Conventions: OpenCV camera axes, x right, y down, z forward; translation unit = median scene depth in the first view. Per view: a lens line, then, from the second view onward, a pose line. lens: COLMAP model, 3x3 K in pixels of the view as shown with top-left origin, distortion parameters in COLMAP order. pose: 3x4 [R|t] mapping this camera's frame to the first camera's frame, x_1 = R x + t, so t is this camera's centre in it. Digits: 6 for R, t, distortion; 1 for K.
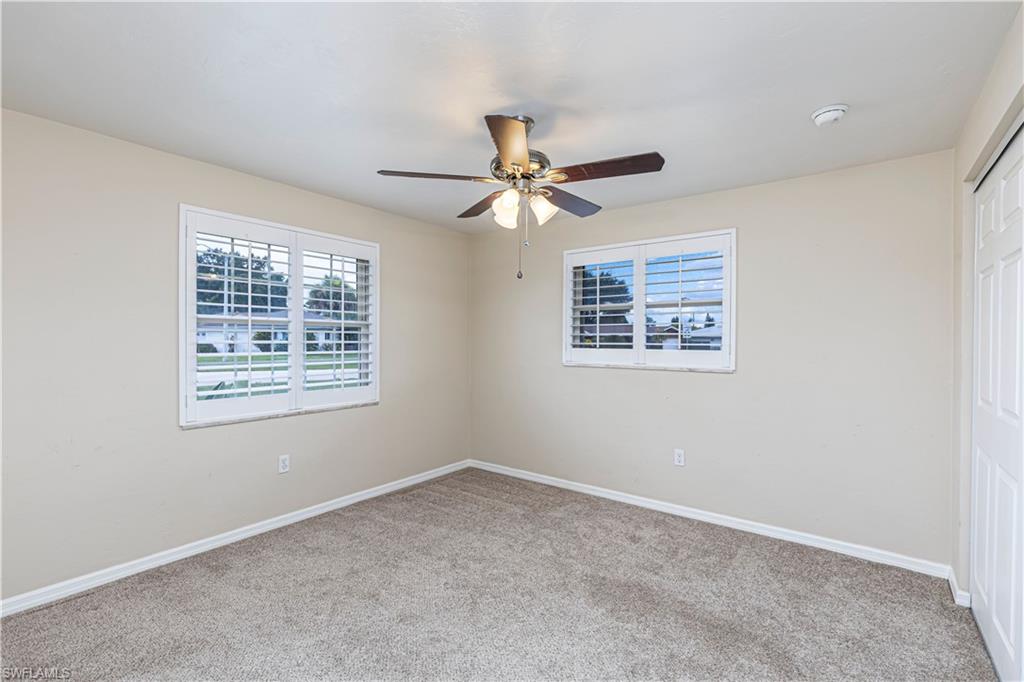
lens RADIAL K [[458.2, 0, 515.0], [0, 458.2, 343.3], [0, 0, 1]] dist [0.005044, 0.000806]
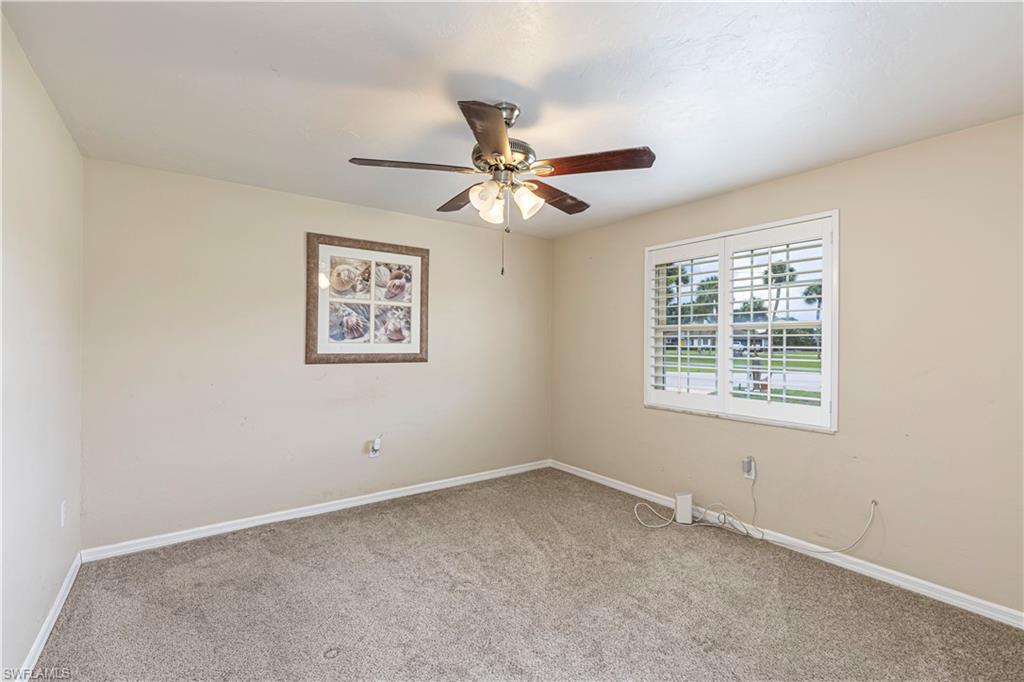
lens RADIAL K [[427.4, 0, 519.5], [0, 427.4, 340.5], [0, 0, 1]] dist [0.004708, 0.000312]
pose [[-0.259144, -0.012526, -0.965758, 0.540653], [-0.018057, 0.999804, -0.008122, -0.000375], [0.965670, 0.015334, -0.259319, 0.797171]]
